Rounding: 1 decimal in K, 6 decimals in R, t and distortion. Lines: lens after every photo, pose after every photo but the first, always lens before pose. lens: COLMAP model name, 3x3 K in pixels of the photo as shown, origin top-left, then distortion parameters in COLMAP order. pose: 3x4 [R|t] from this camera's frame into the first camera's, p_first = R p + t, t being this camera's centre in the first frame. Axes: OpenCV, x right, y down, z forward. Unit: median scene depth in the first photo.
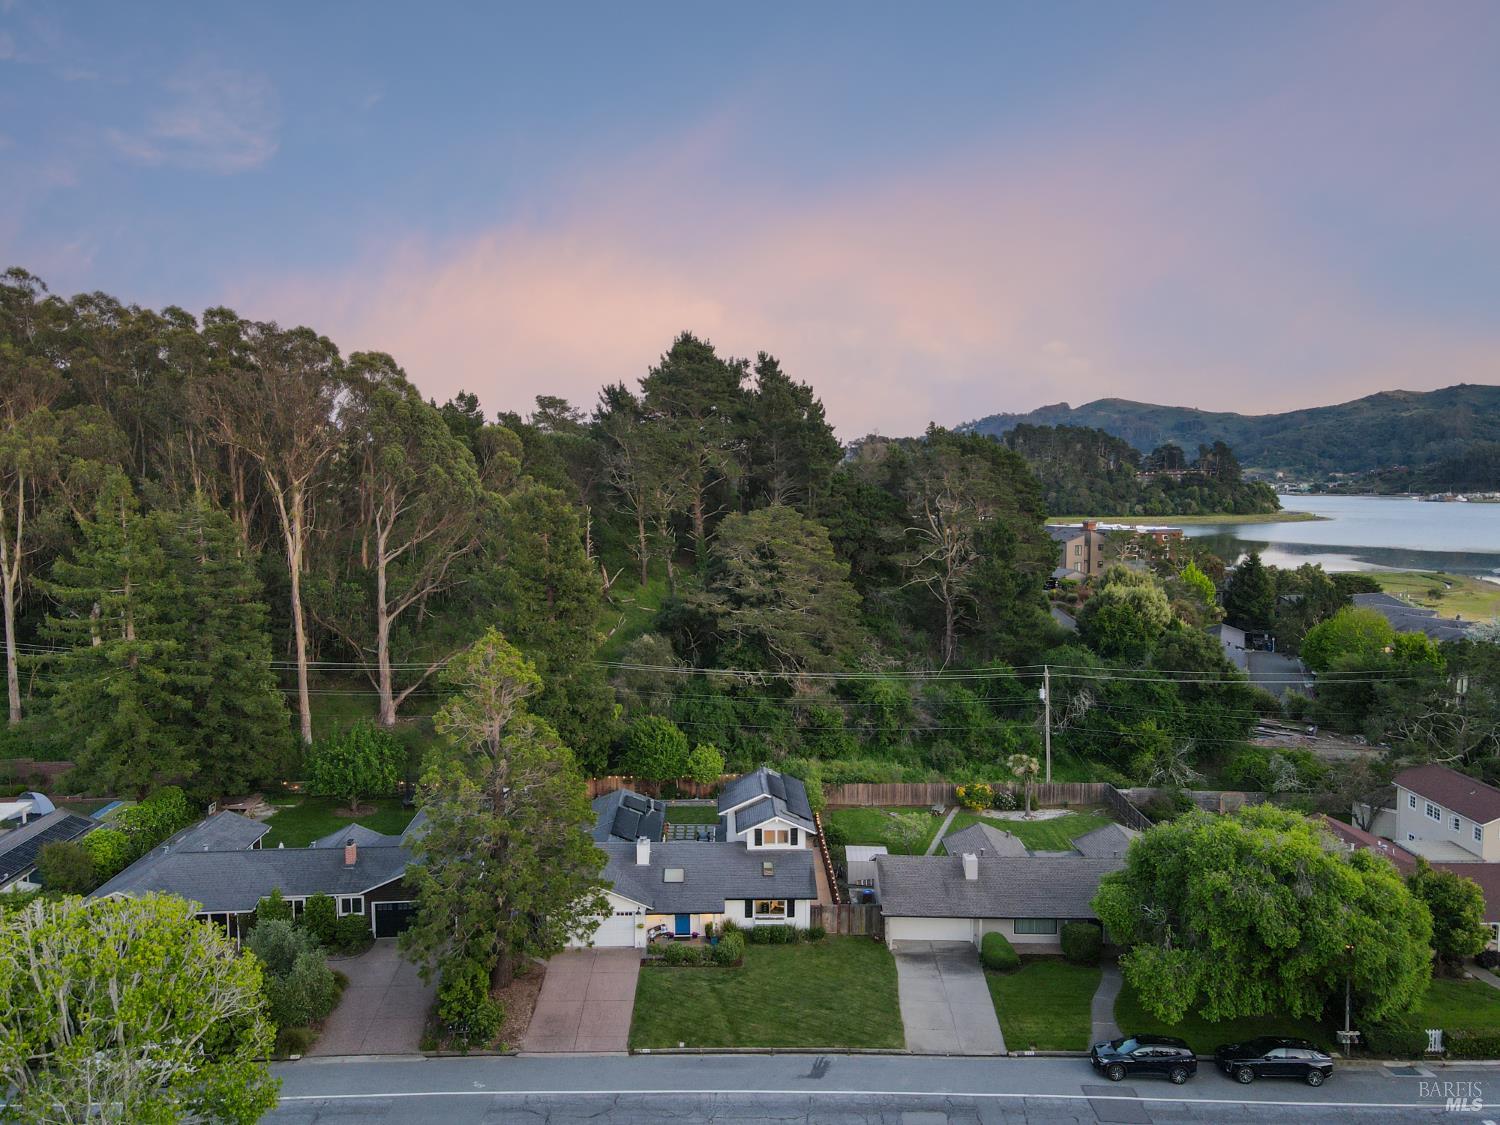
lens RADIAL K [[1102.7, 0, 744.1], [0, 1102.7, 567.8], [0, 0, 1]] dist [0.012171, -0.000508]
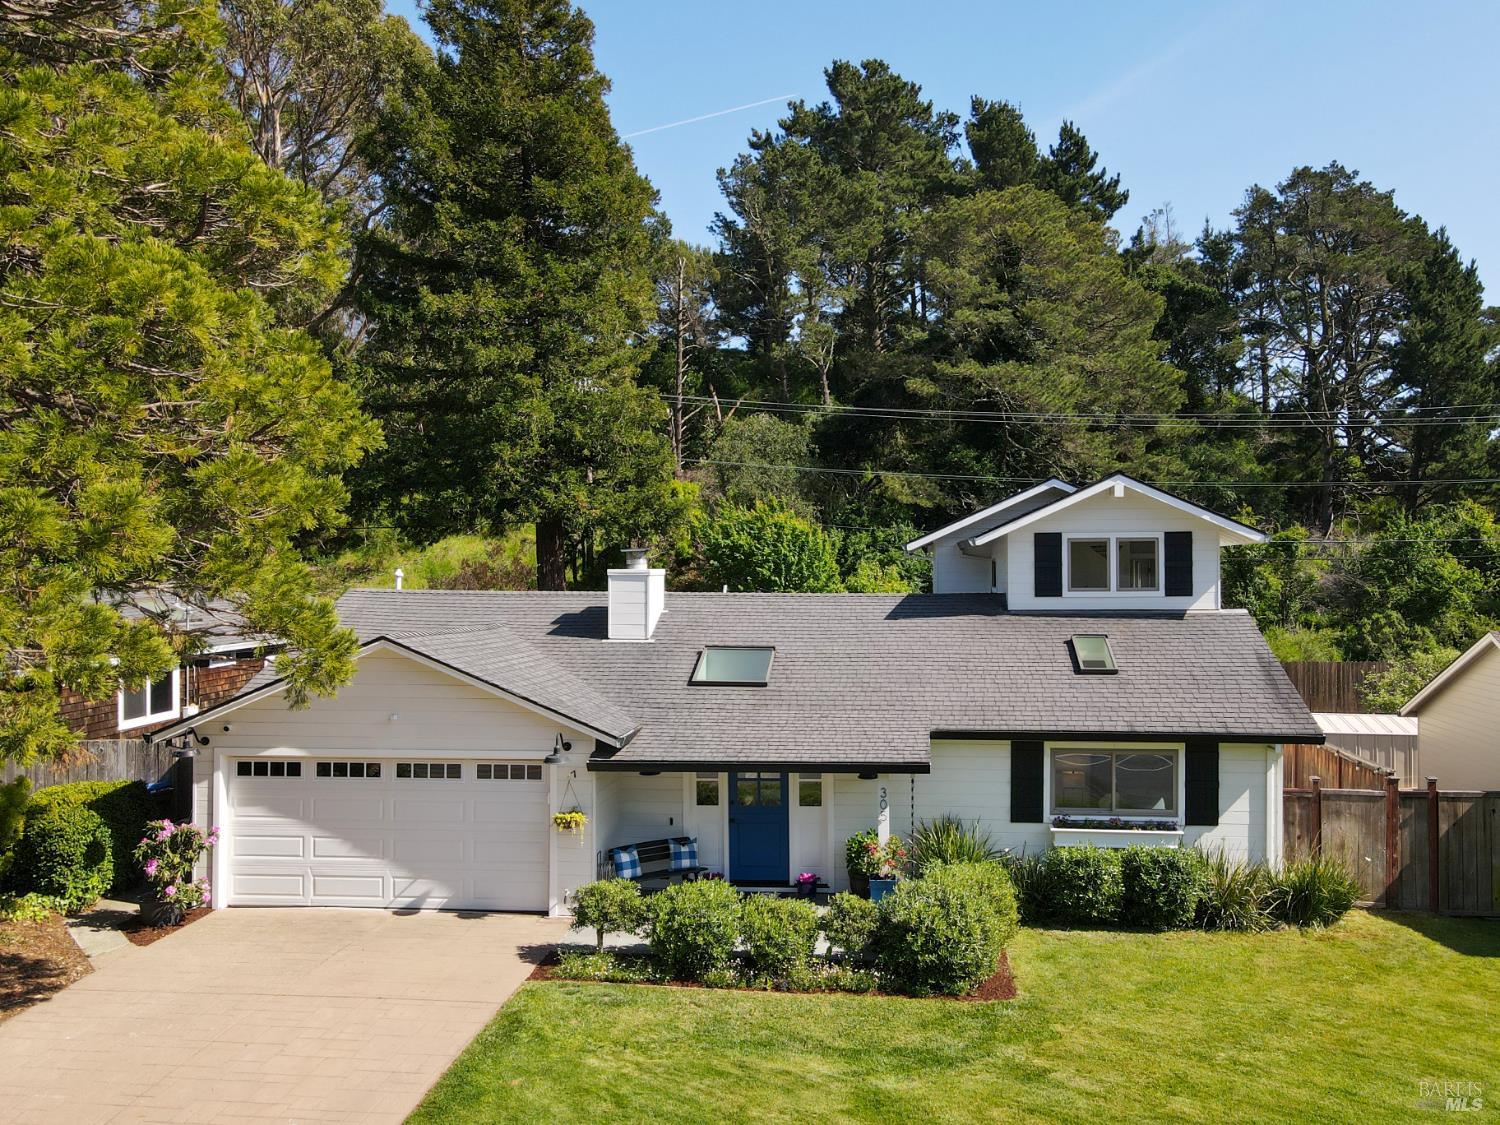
lens RADIAL K [[1208.3, 0, 821.1], [0, 1208.3, 560.7], [0, 0, 1]] dist [0.012275, 0.006940]
pose [[0.995438, -0.000152, -0.095408, -0.015674], [-0.008076, 0.996275, -0.085849, 0.282915], [0.095066, 0.086228, 0.991729, 0.724688]]
